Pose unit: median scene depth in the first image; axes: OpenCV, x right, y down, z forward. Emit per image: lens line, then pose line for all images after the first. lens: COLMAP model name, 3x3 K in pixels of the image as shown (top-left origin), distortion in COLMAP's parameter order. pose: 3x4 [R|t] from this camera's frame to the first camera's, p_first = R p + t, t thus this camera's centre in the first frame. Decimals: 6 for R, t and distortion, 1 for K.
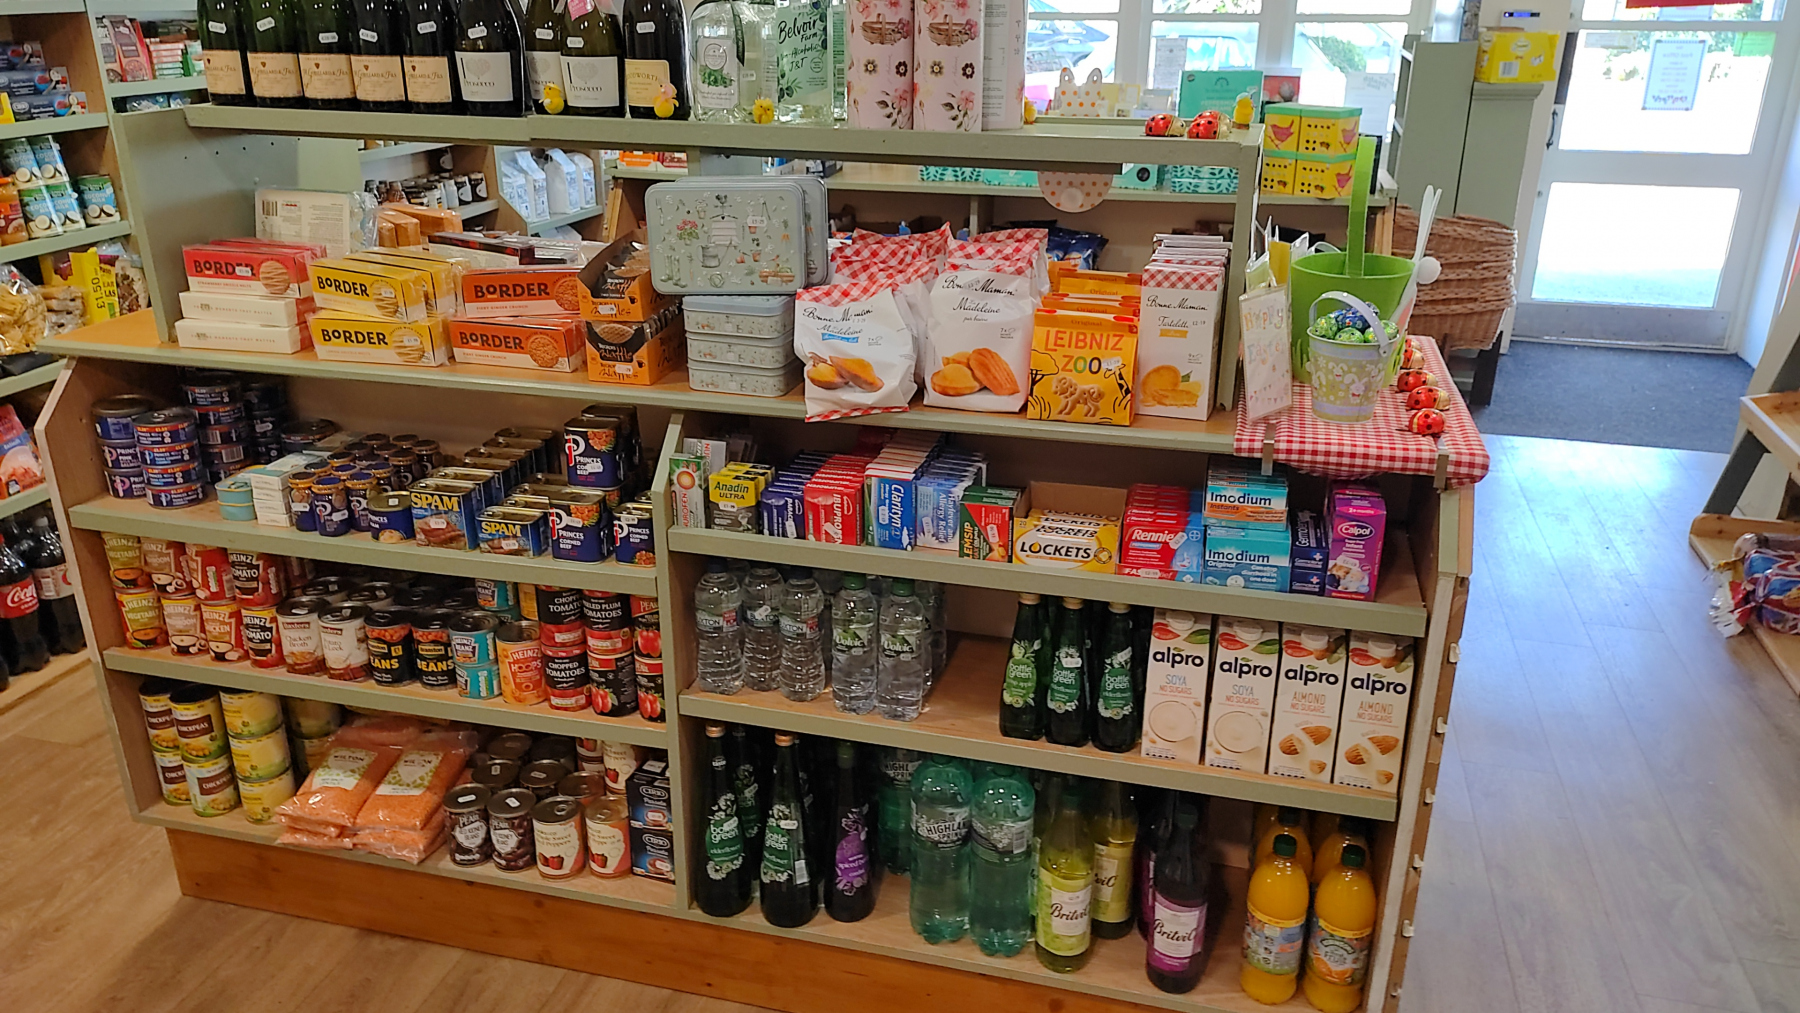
lens RADIAL K [[1326.4, 0, 890.8], [0, 1326.4, 514.5], [0, 0, 1]] dist [0.083103, -0.100814]
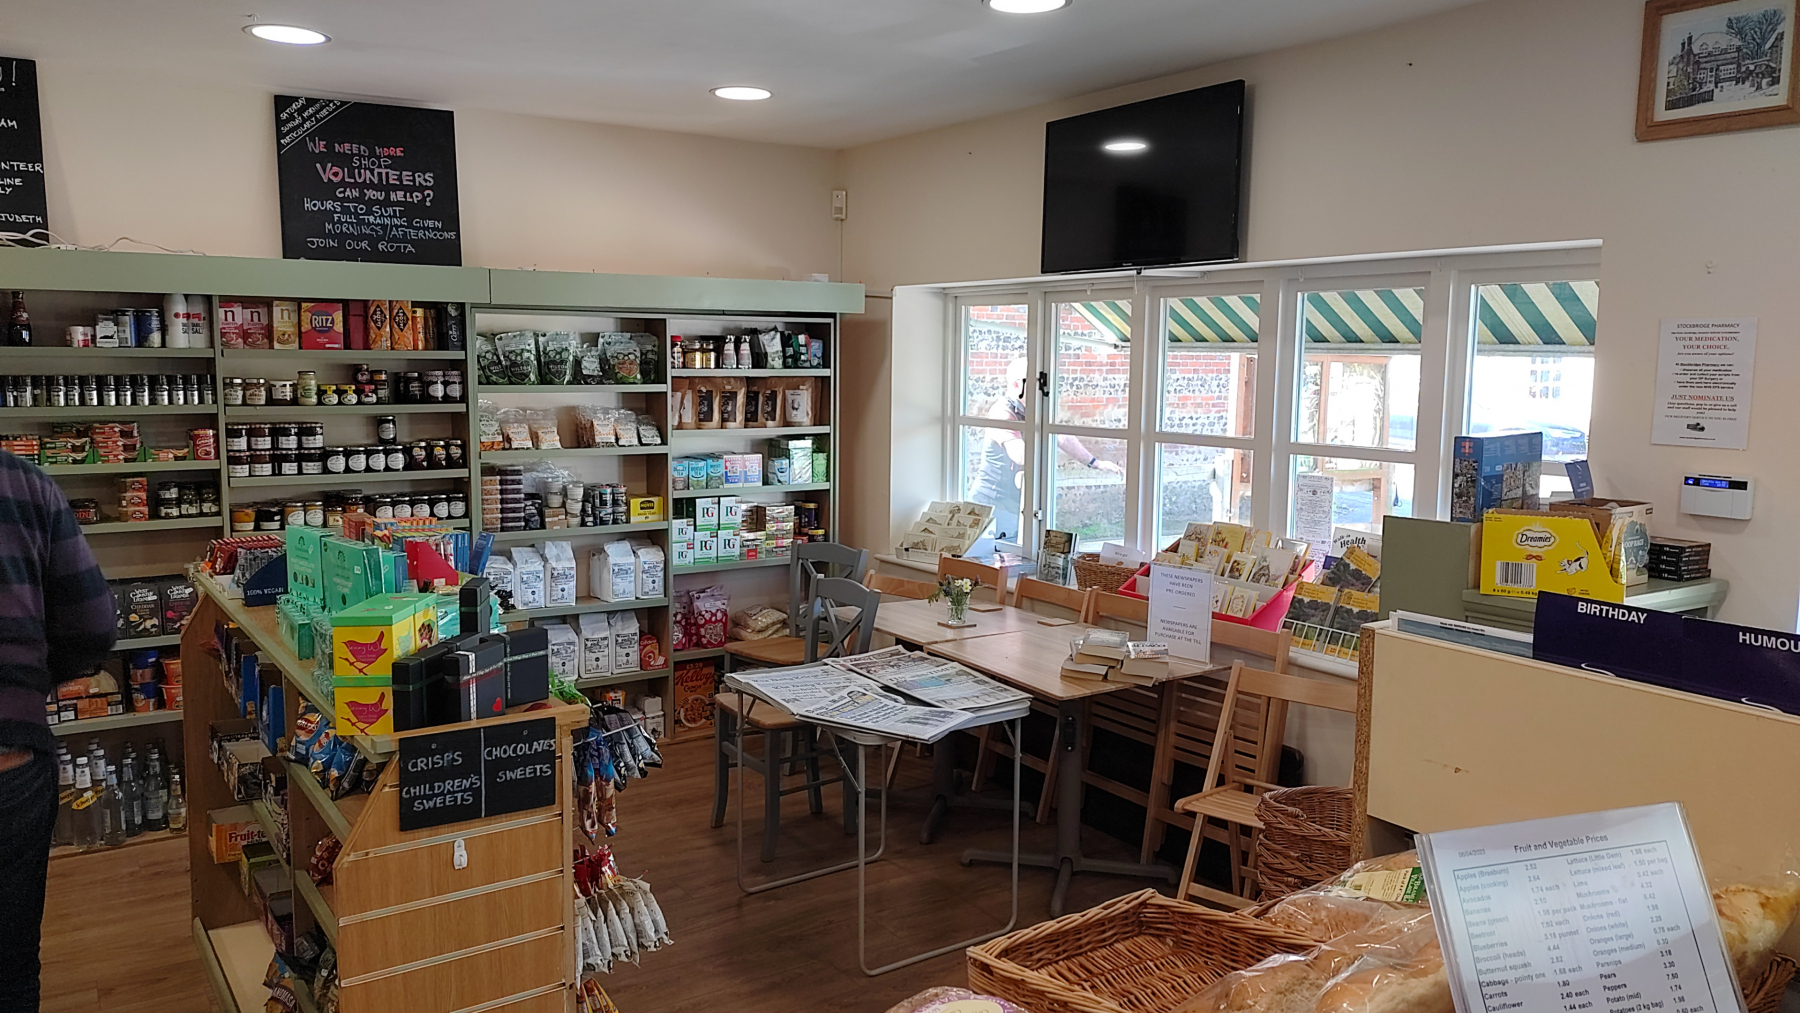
lens RADIAL K [[1326.4, 0, 893.3], [0, 1326.4, 504.3], [0, 0, 1]] dist [0.083103, -0.100814]
pose [[0.751969, 0.079105, -0.654435, 0.647226], [-0.250359, 0.952658, -0.172519, -0.196610], [0.609806, 0.293573, 0.736174, 0.411258]]
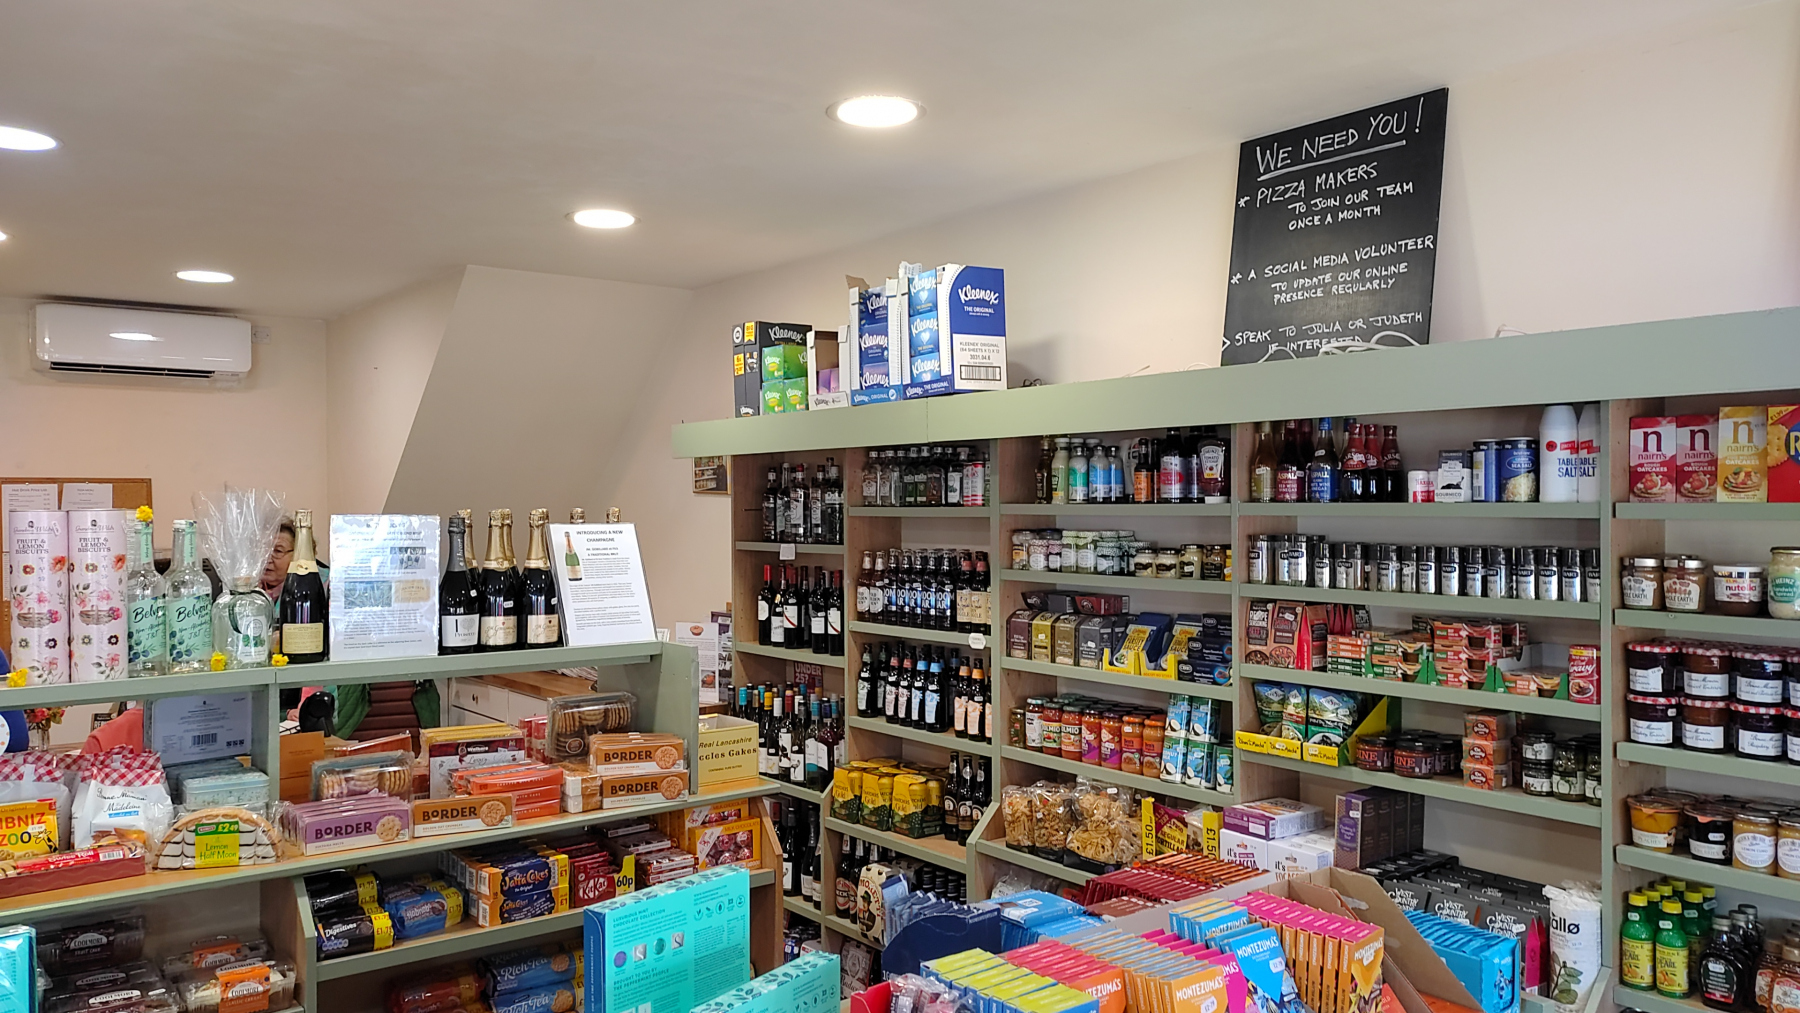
lens RADIAL K [[1326.4, 0, 888.7], [0, 1326.4, 506.4], [0, 0, 1]] dist [0.083103, -0.100814]
pose [[-0.606690, 0.001507, -0.794937, 0.238853], [-0.293310, 0.929015, 0.225613, -0.380071], [0.738848, 0.370040, -0.563182, 0.875519]]
